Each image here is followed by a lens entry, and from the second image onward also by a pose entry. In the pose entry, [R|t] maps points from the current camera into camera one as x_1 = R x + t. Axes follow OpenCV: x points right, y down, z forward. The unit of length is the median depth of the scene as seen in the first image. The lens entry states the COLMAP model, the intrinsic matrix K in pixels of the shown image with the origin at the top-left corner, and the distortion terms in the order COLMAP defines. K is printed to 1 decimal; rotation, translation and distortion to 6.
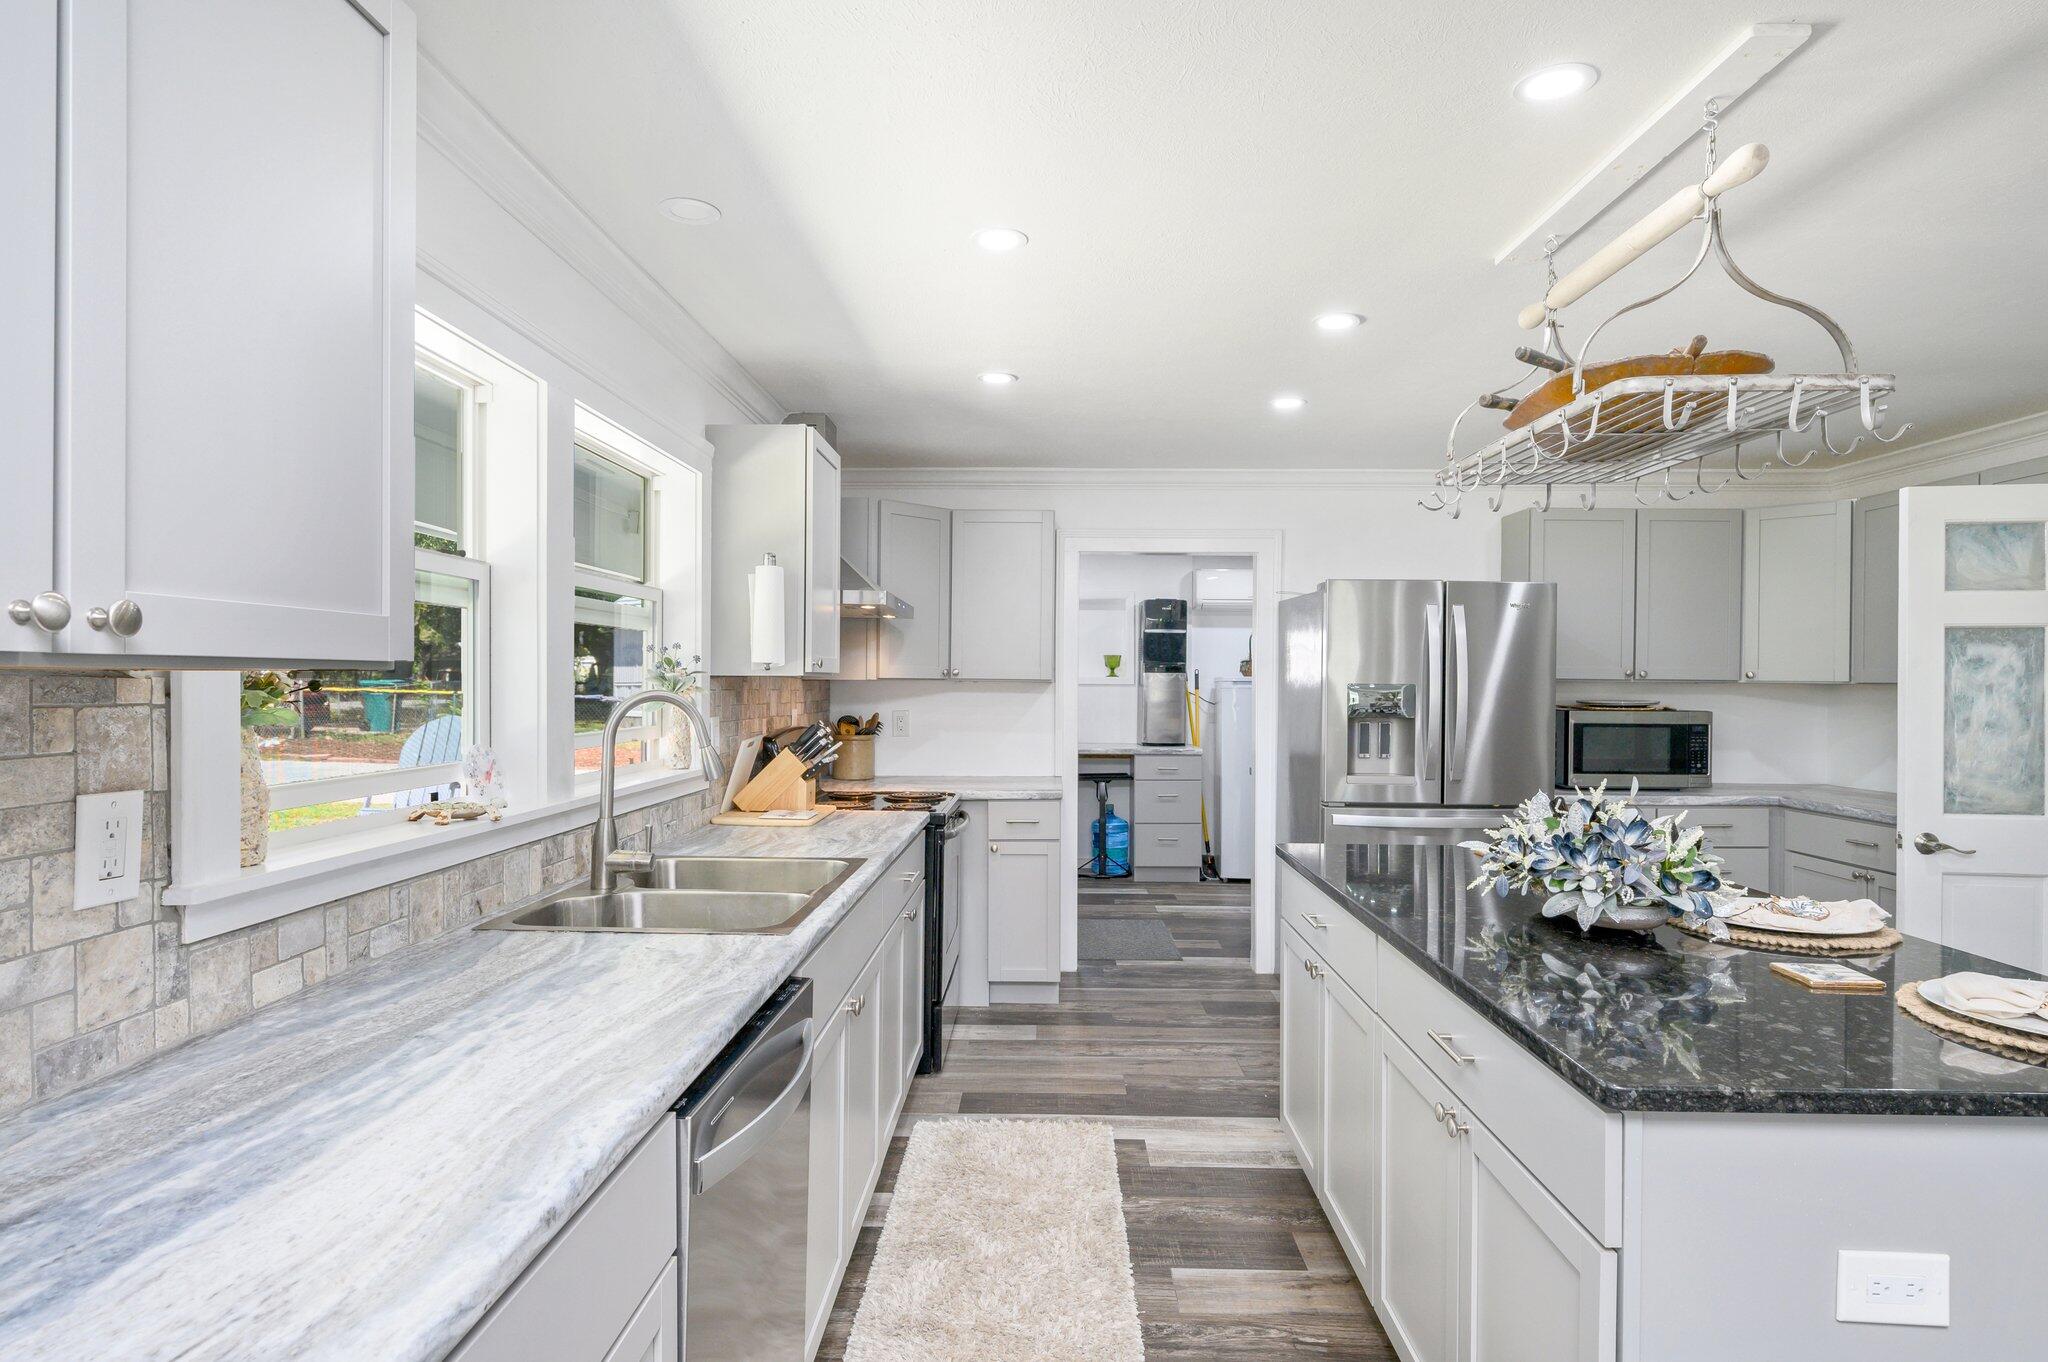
lens RADIAL K [[1097.6, 0, 1025.6], [0, 1097.6, 686.6], [0, 0, 1]] dist [-0.007022, -0.000568]
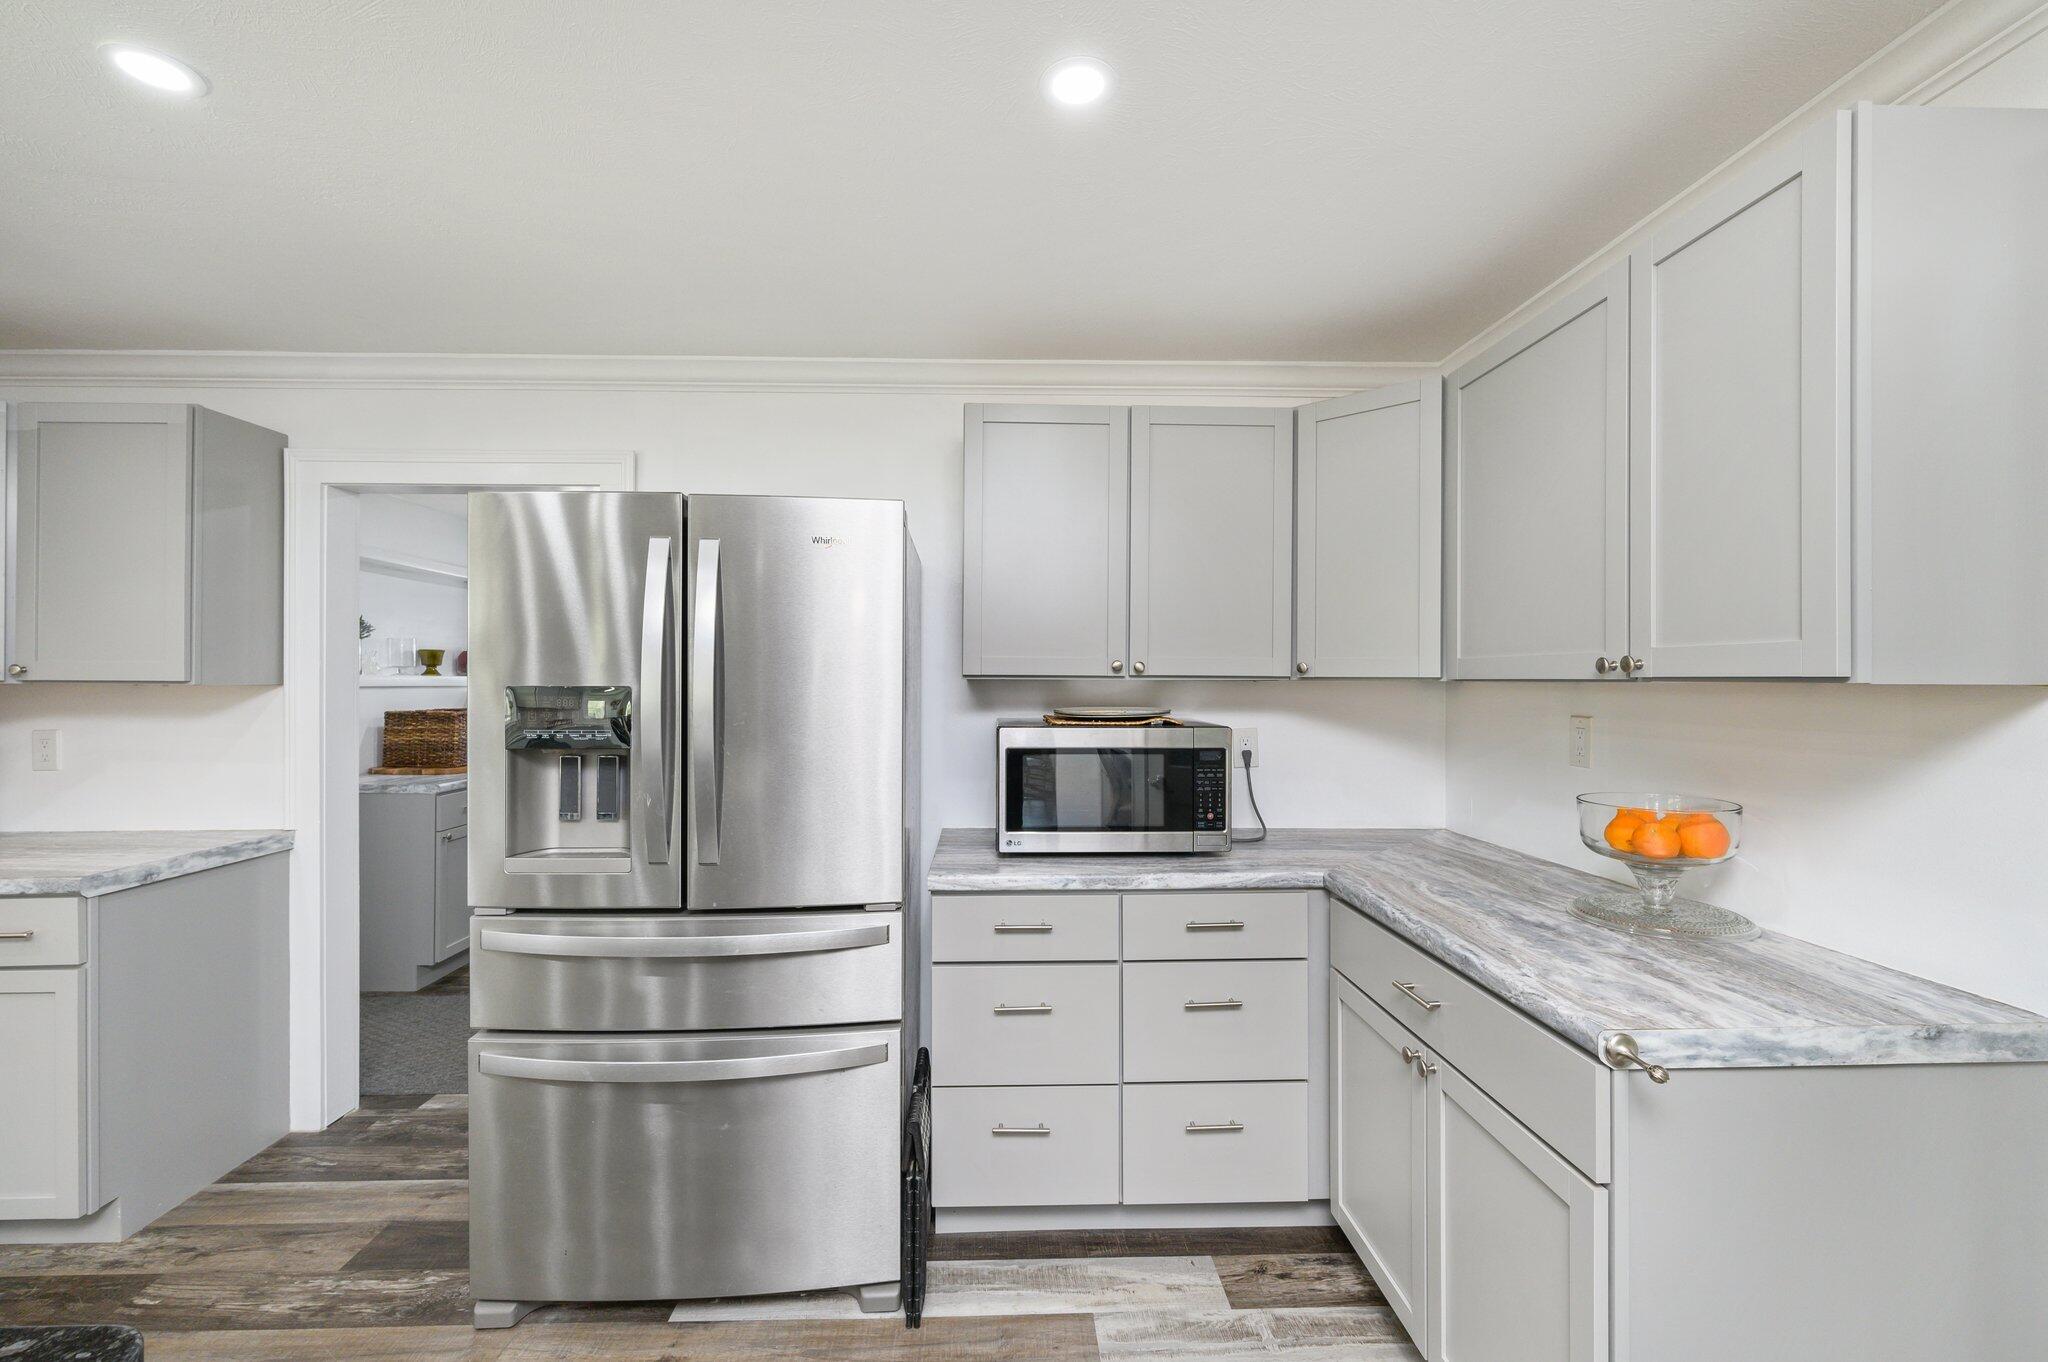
lens RADIAL K [[876.6, 0, 1025.4], [0, 876.6, 685.0], [0, 0, 1]] dist [-0.000050, 0.000276]
pose [[0.998280, -0.005000, 0.058413, 1.059217], [0.005034, 0.999987, -0.000431, -0.003703], [-0.058410, 0.000724, 0.998292, 1.130106]]
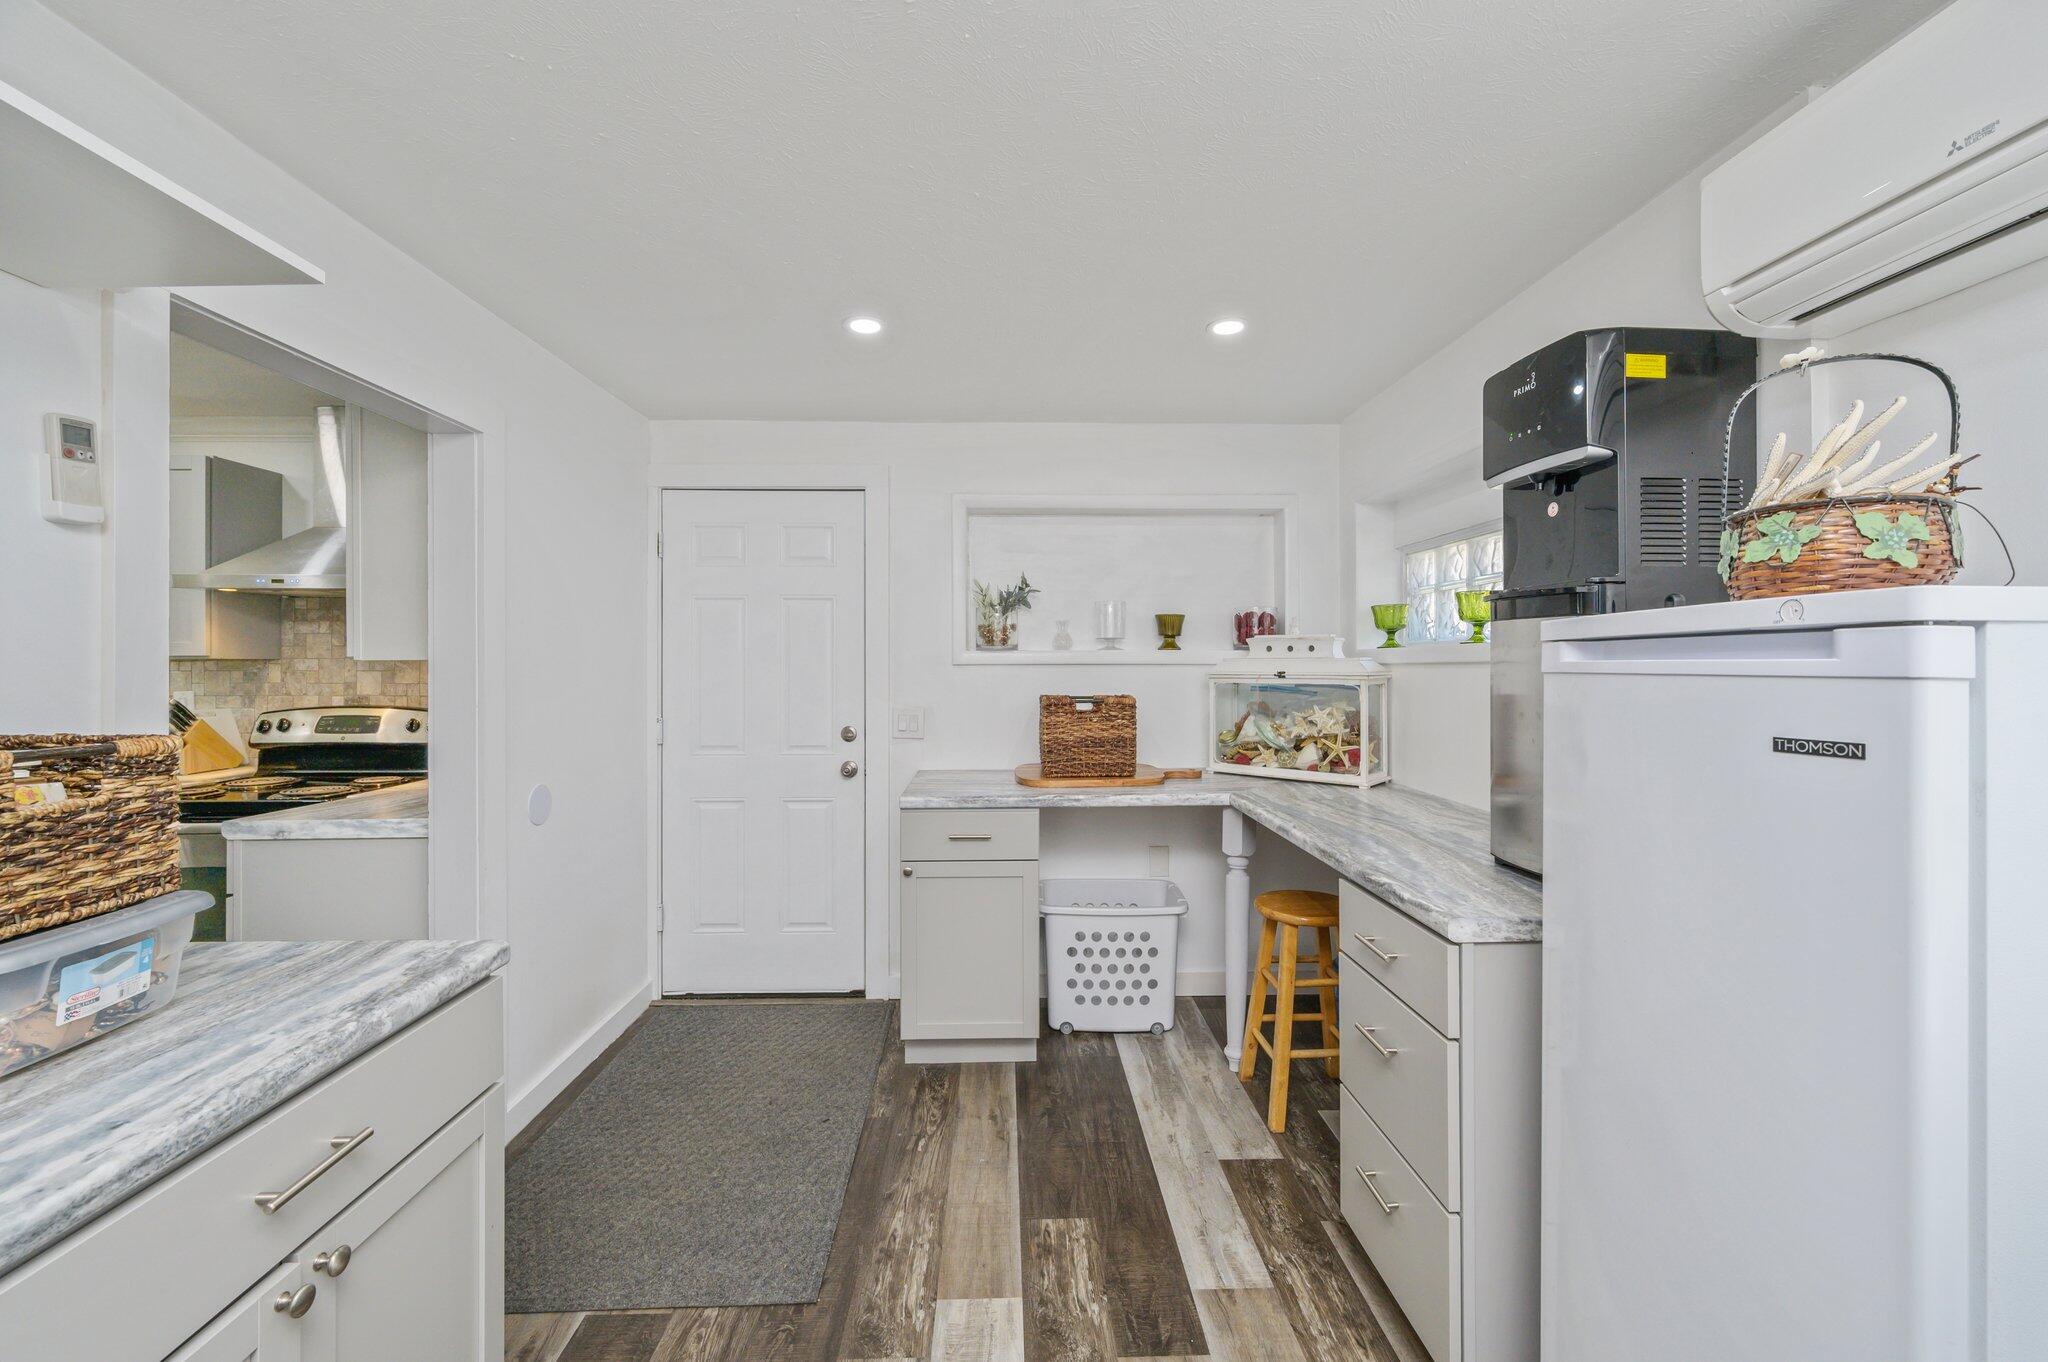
lens RADIAL K [[807.0, 0, 1027.0], [0, 807.0, 672.5], [0, 0, 1]] dist [0.000945, 0.000102]
pose [[0.057385, -0.001181, -0.998351, 1.189460], [-0.000604, 0.999999, -0.001218, 0.009324], [0.998352, 0.000673, 0.057384, 3.329161]]
